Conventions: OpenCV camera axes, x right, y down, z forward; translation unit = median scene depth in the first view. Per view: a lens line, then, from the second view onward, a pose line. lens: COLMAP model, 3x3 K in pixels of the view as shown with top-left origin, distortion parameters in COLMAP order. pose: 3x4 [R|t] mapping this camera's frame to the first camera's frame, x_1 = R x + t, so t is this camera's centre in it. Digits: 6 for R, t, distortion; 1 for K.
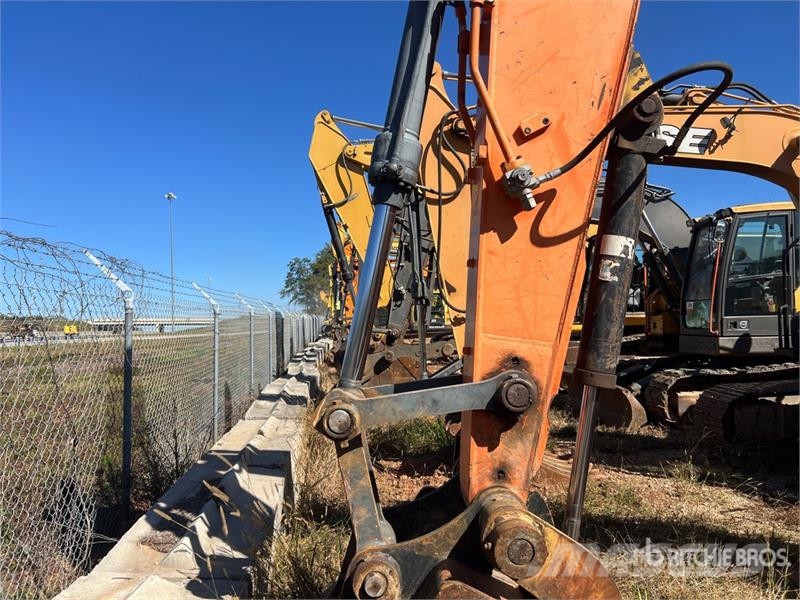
lens RADIAL K [[603.2, 0, 397.0], [0, 603.2, 303.3], [0, 0, 1]] dist [0.060205, -0.079248]
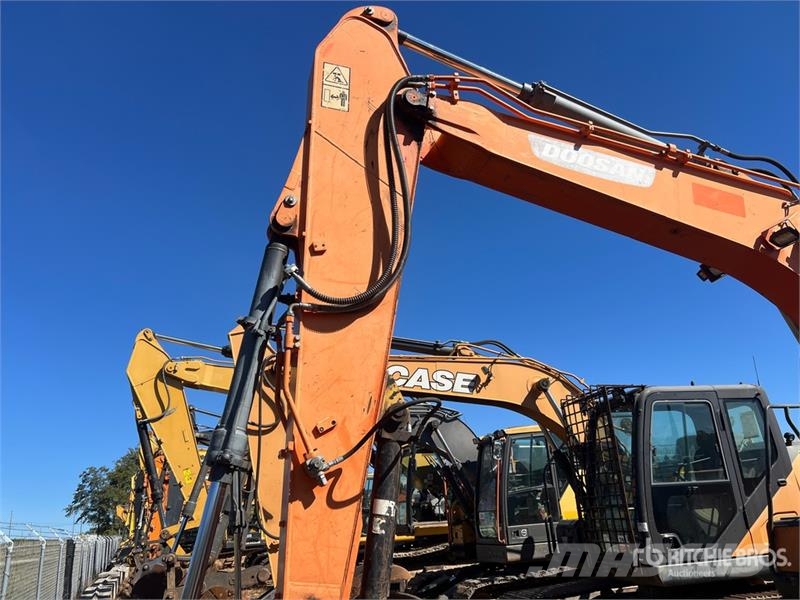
lens RADIAL K [[603.4, 0, 390.4], [0, 603.4, 304.9], [0, 0, 1]] dist [0.064353, -0.071548]
pose [[0.961019, 0.048110, 0.272265, -0.013428], [0.041194, 0.948837, -0.313067, -0.032654], [-0.273397, 0.312079, 0.909869, -0.157839]]
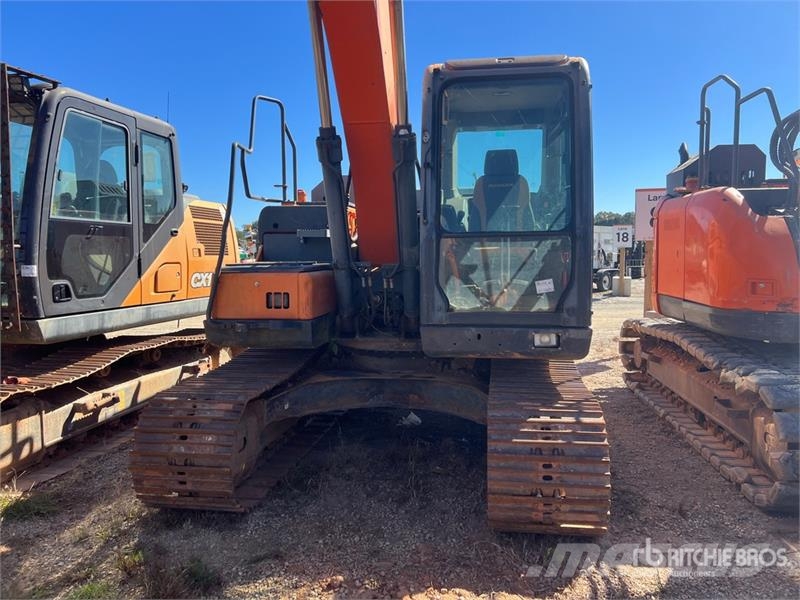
lens RADIAL K [[599.9, 0, 400.0], [0, 599.9, 300.0], [0, 0, 1]] dist [0.066499, -0.079099]
pose [[0.158449, -0.057487, 0.985692, 0.030589], [-0.018586, 0.997953, 0.061190, -0.001597], [-0.987192, -0.028015, 0.157056, 0.207380]]
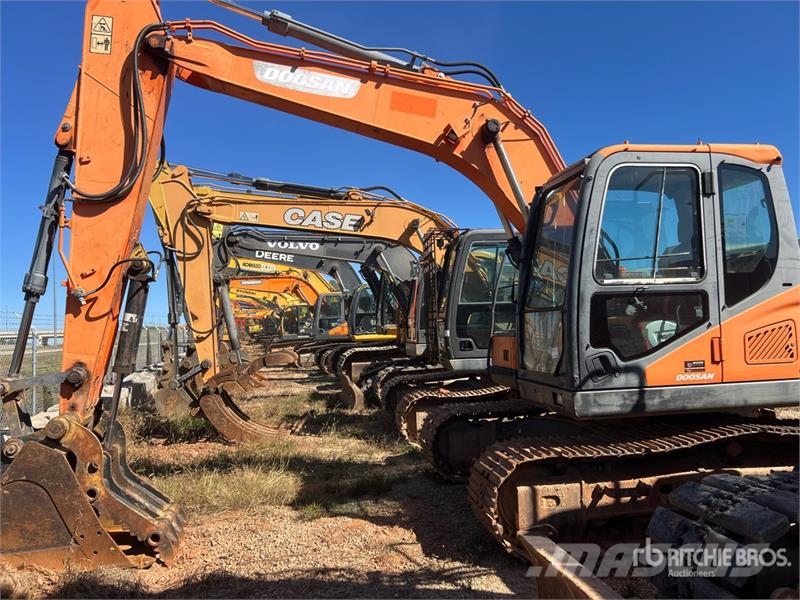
lens RADIAL K [[599.9, 0, 400.0], [0, 599.9, 300.0], [0, 0, 1]] dist [0.066499, -0.079099]
pose [[0.987586, -0.008784, 0.156837, 0.362523], [0.011493, 0.999800, -0.016378, -0.037345], [-0.156661, 0.017977, 0.987489, -0.561691]]
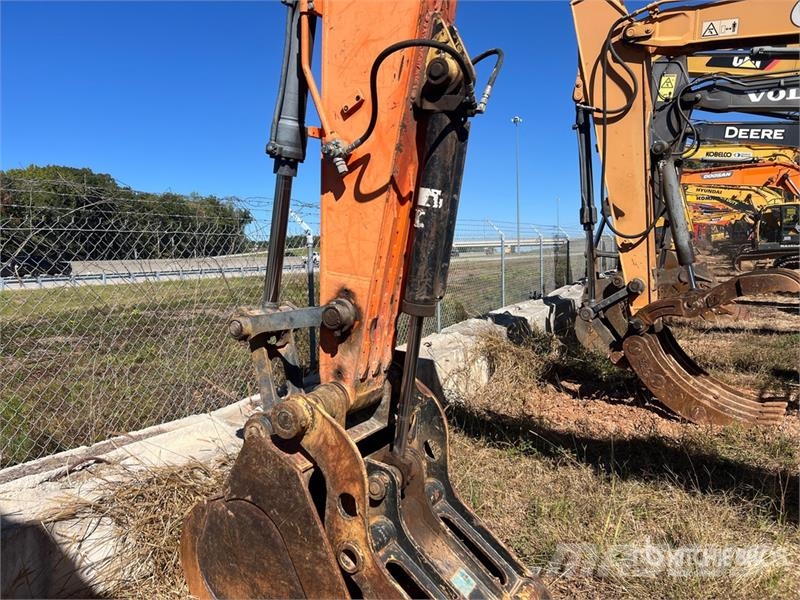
lens RADIAL K [[598.6, 0, 388.9], [0, 598.6, 305.1], [0, 0, 1]] dist [0.063100, -0.089857]
pose [[0.838944, 0.040062, -0.542741, 0.313328], [0.033417, 0.991613, 0.124850, -0.011229], [0.543190, -0.122879, 0.830569, -0.009688]]
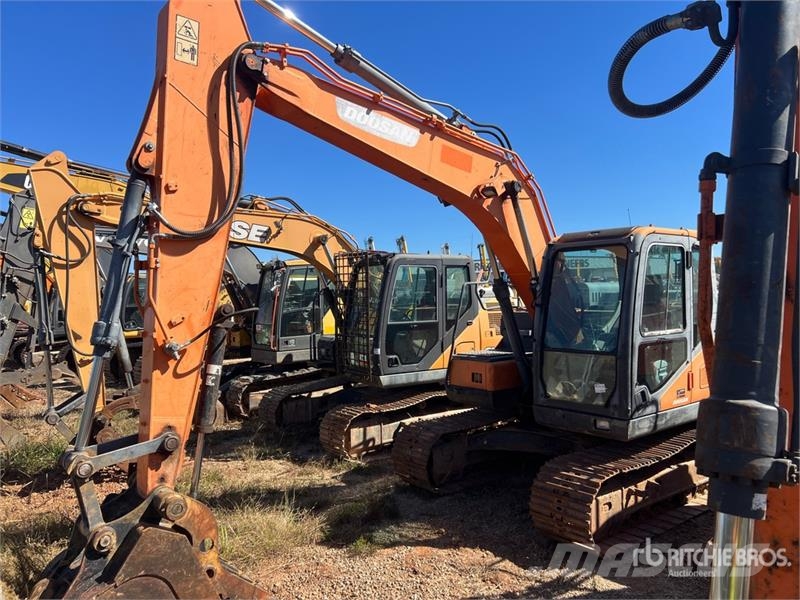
lens RADIAL K [[603.2, 0, 397.0], [0, 603.2, 303.3], [0, 0, 1]] dist [0.060205, -0.079248]
pose [[0.790172, -0.007335, 0.612842, -0.160789], [-0.011116, 0.999592, 0.026297, -0.135938], [-0.612785, -0.027591, 0.789768, -0.398425]]
